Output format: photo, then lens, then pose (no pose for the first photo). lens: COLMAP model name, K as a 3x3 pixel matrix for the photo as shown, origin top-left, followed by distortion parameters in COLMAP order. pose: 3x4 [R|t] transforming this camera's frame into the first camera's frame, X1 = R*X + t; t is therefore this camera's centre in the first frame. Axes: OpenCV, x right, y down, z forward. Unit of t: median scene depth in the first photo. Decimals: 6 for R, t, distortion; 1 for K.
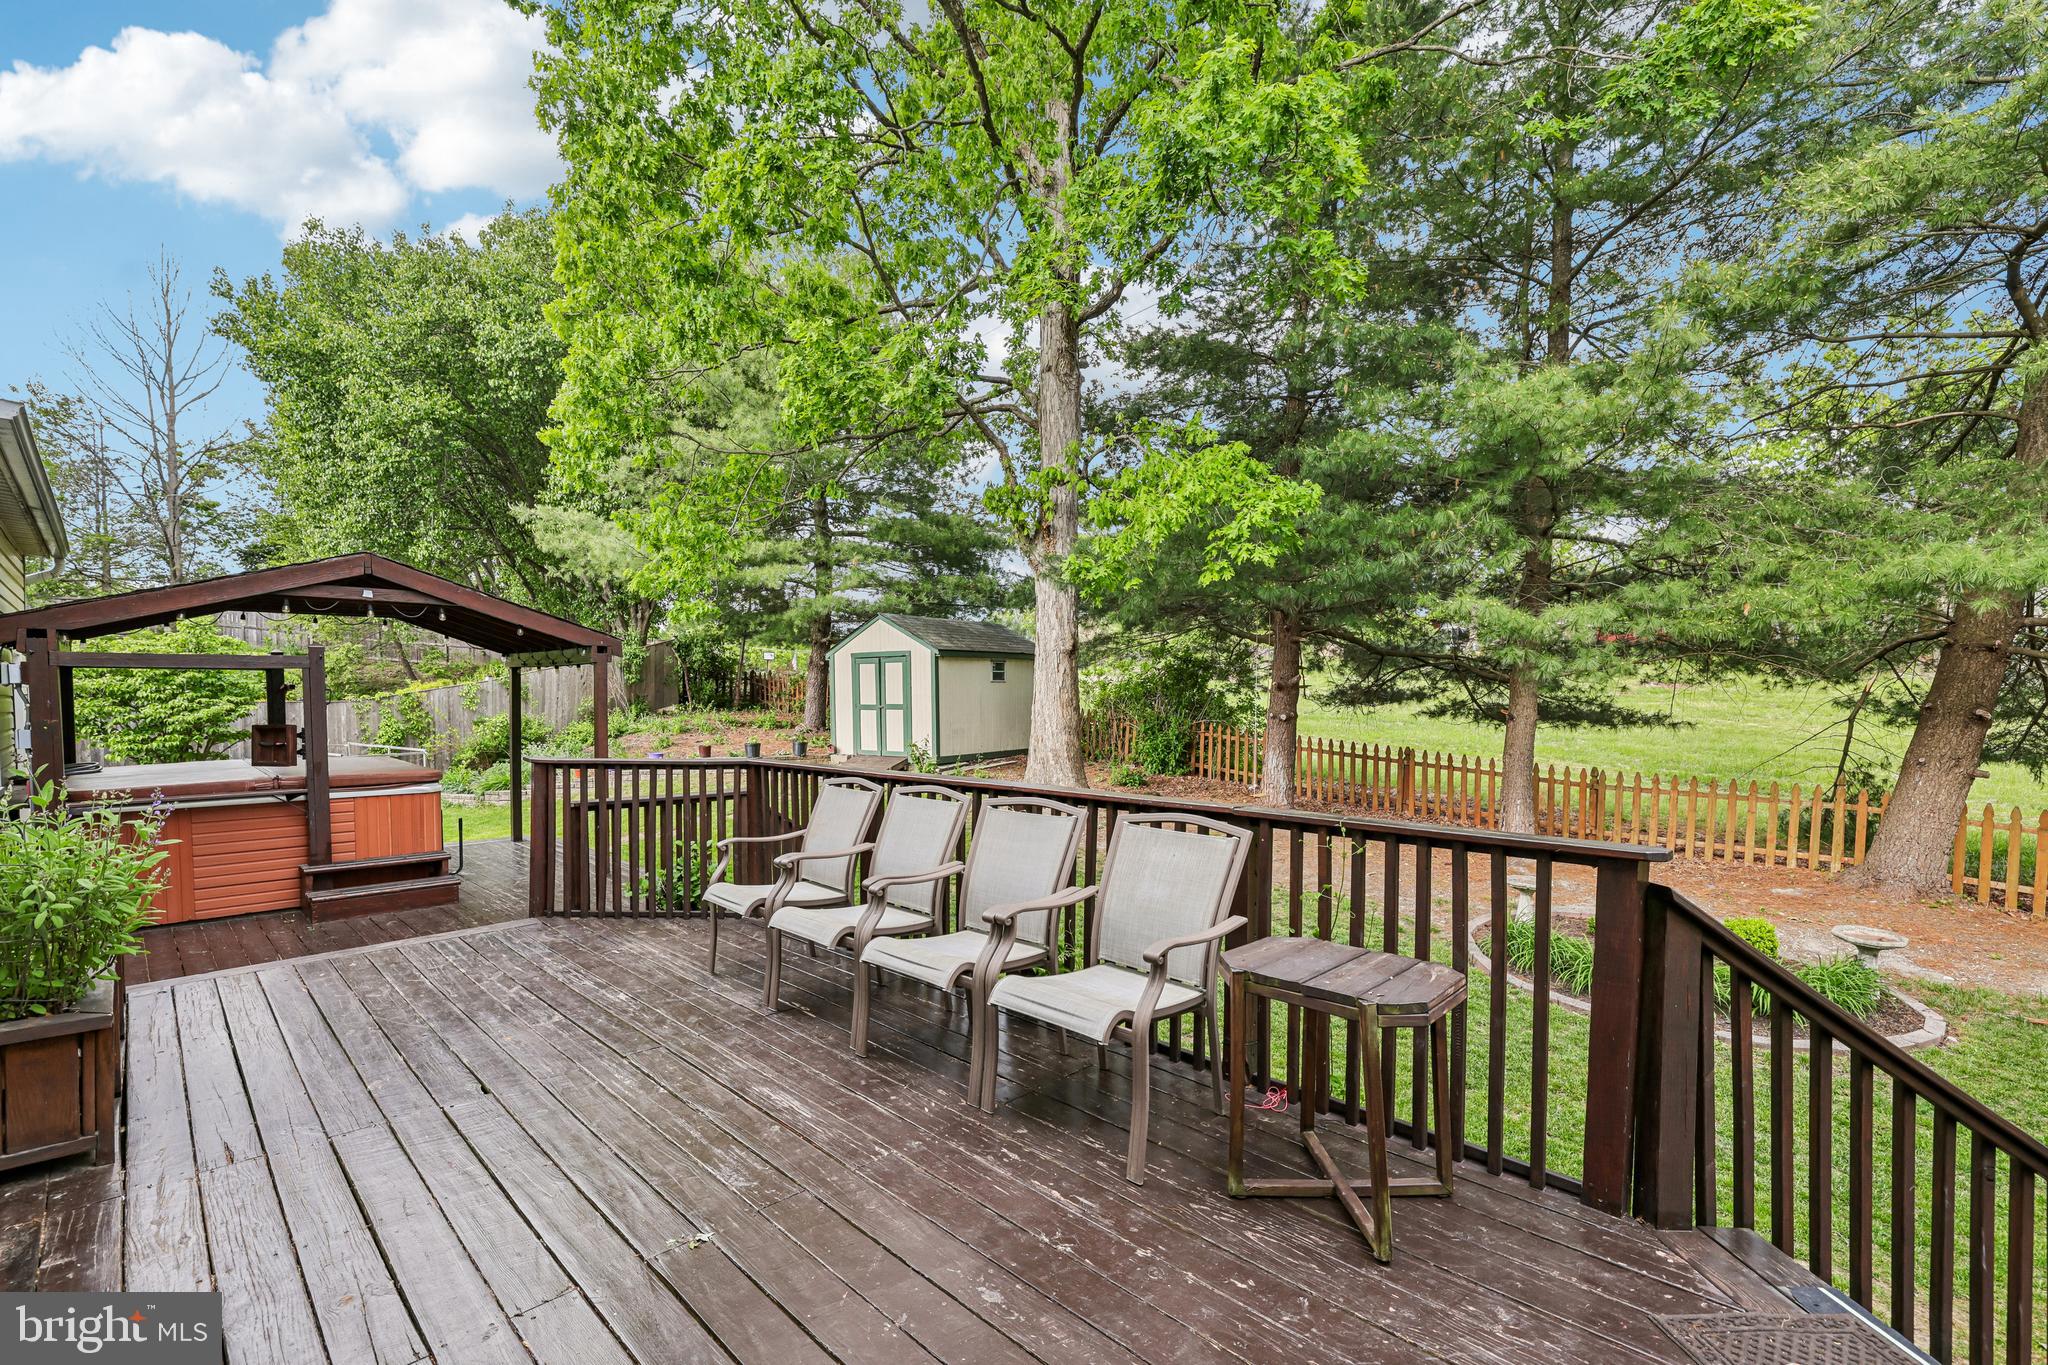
lens RADIAL K [[901.4, 0, 978.3], [0, 901.4, 725.6], [0, 0, 1]] dist [0.032512, 0.000019]
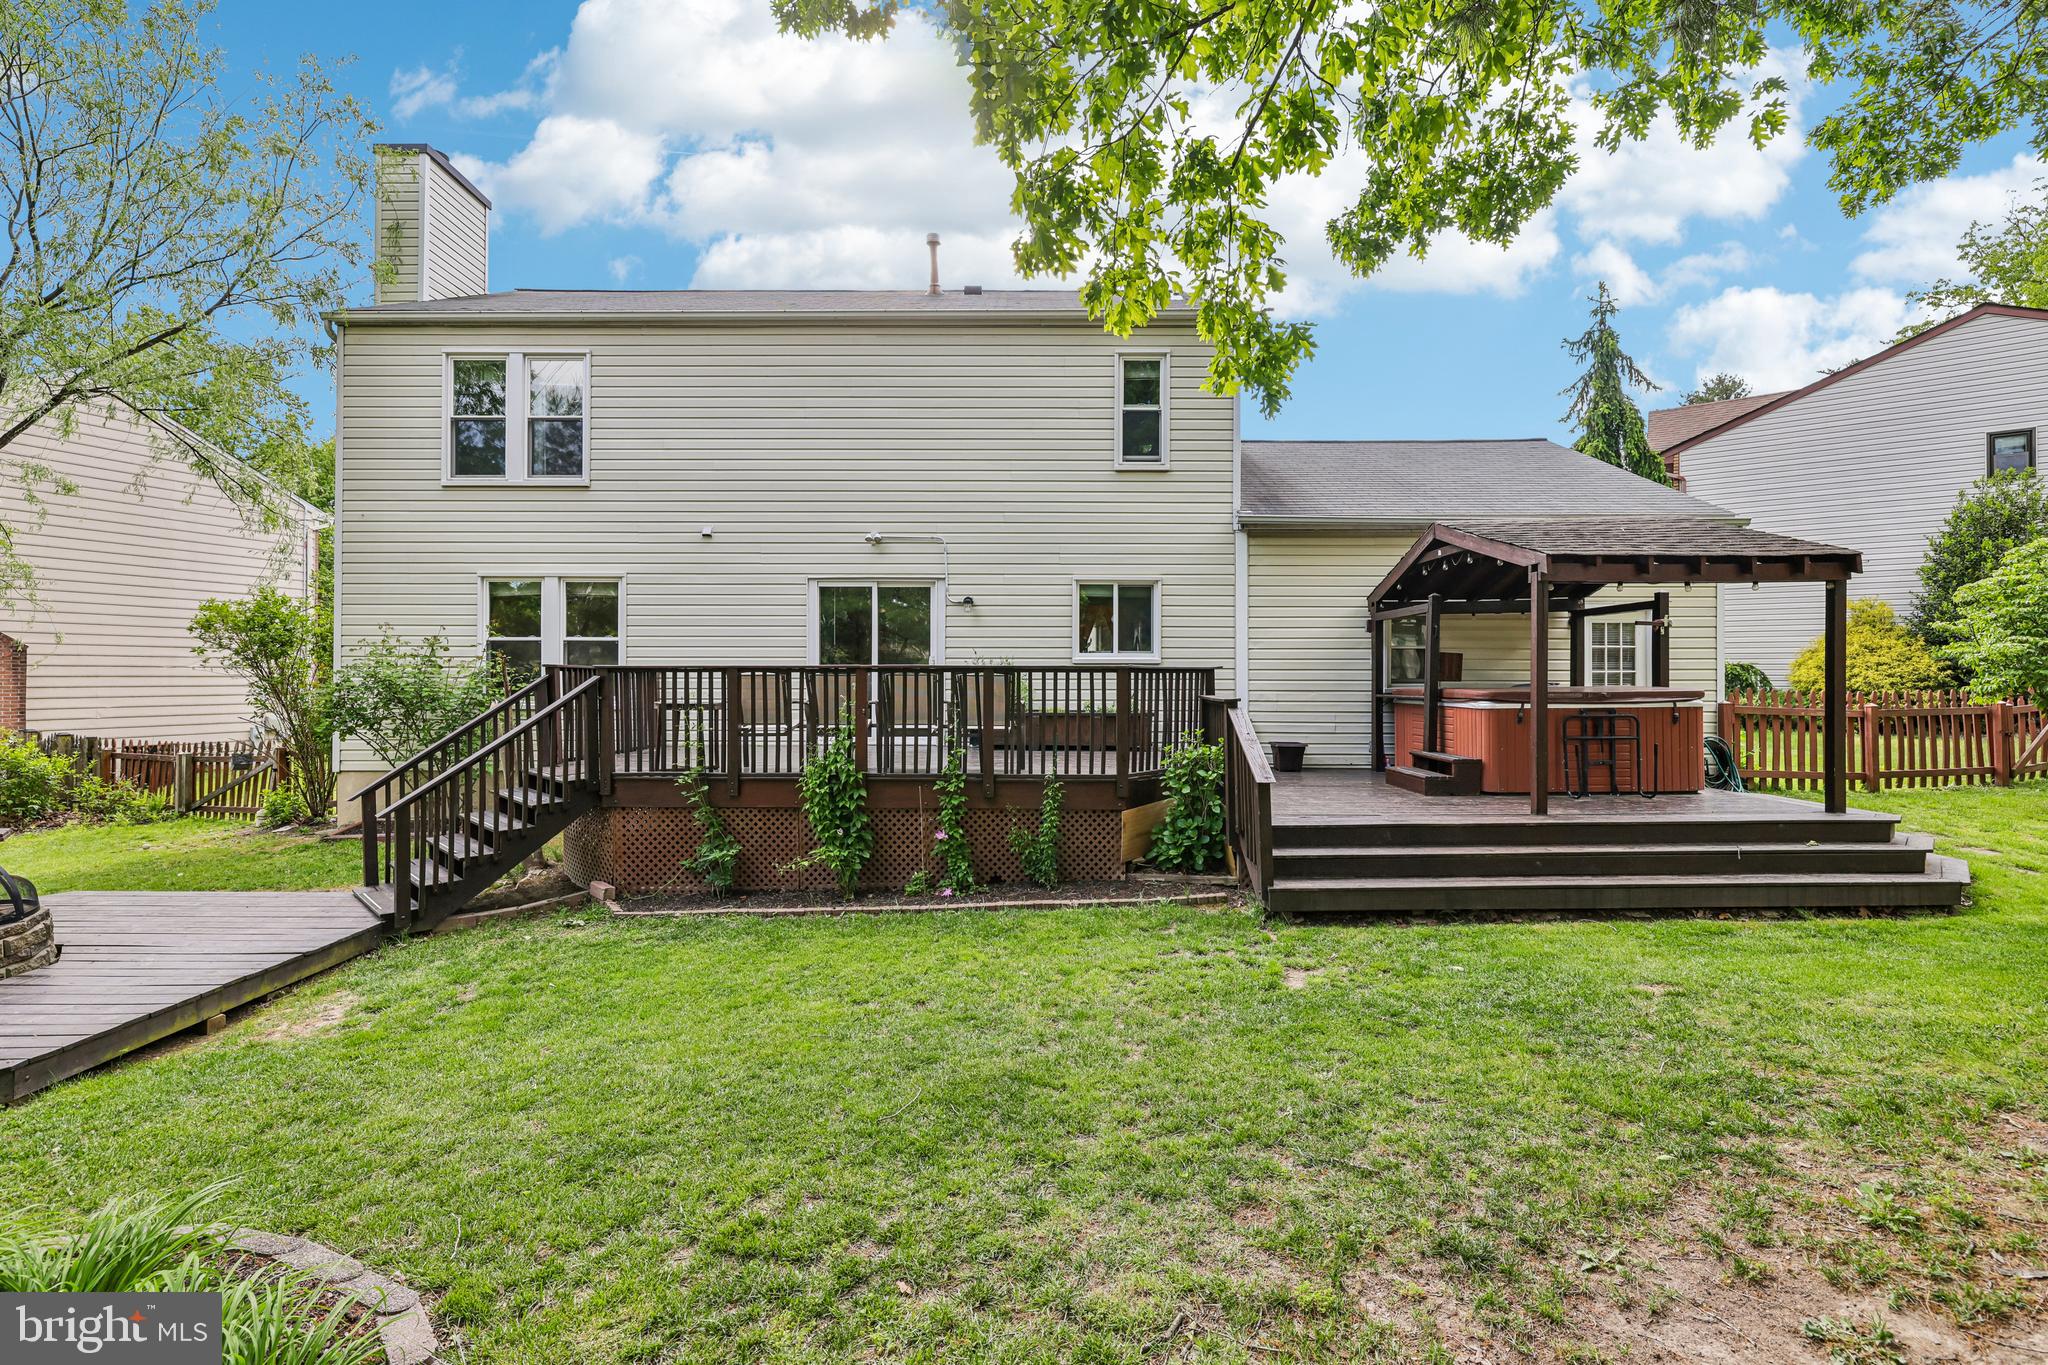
lens RADIAL K [[865.0, 0, 1024.0], [0, 865.0, 682.5], [0, 0, 1]] dist [-0.001930, 0.000226]
pose [[-0.680198, 0.005463, -0.733008, 0.284522], [-0.025312, 0.999201, 0.030935, 0.009004], [0.732591, 0.039596, -0.679516, 0.594346]]
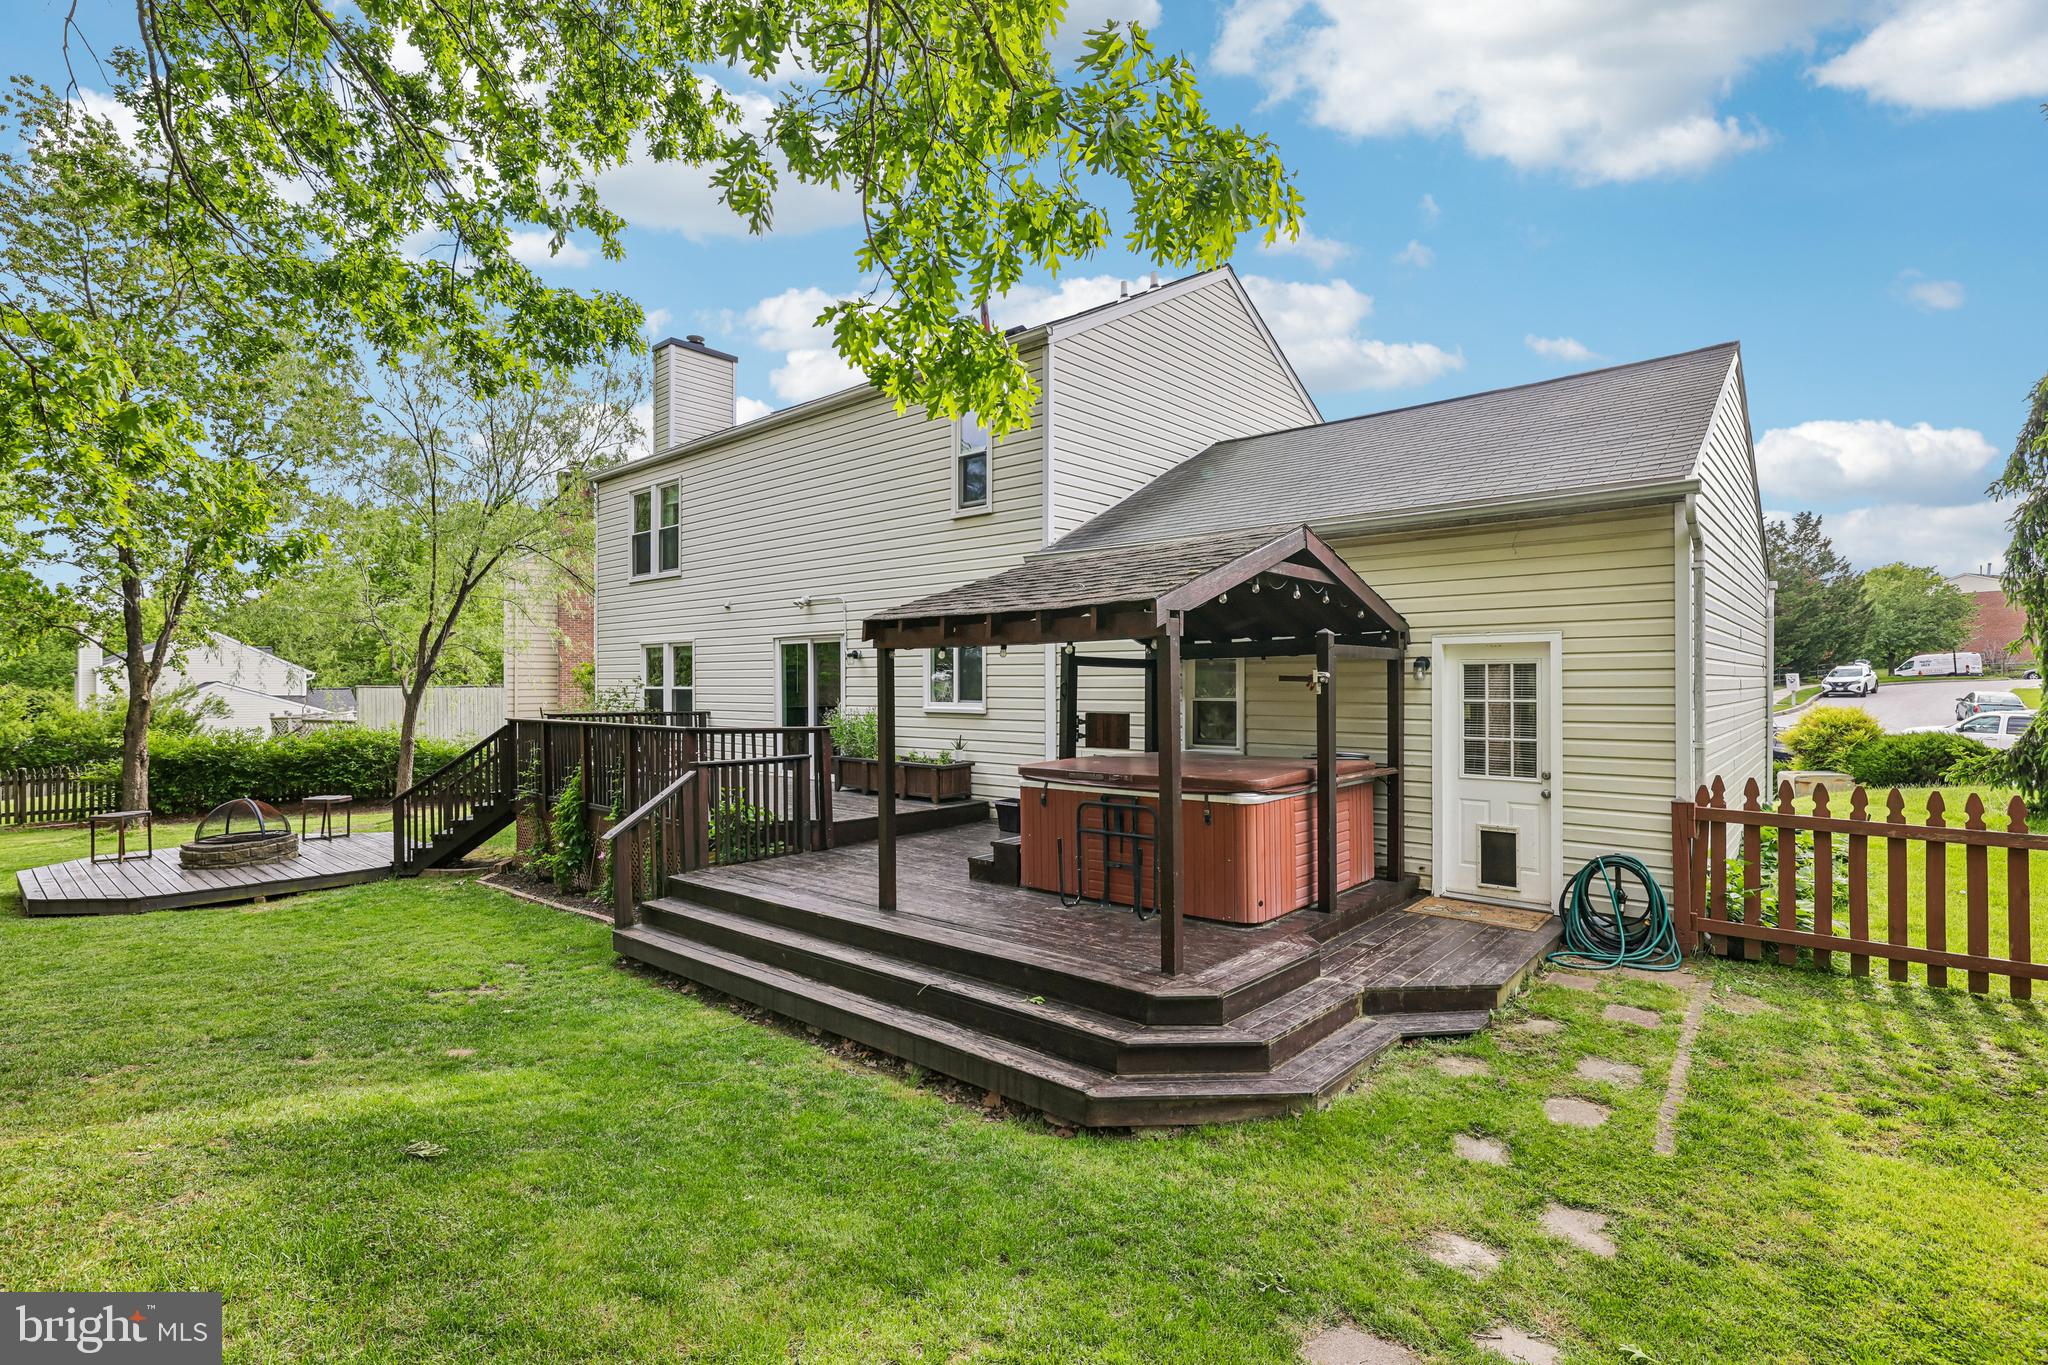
lens RADIAL K [[951.9, 0, 1015.2], [0, 951.9, 678.7], [0, 0, 1]] dist [-0.001325, -0.000362]
pose [[-0.994914, 0.003702, -0.100664, -0.212721], [0.000625, 0.999532, 0.030580, -0.033981], [0.100730, 0.030362, -0.994450, 0.912652]]
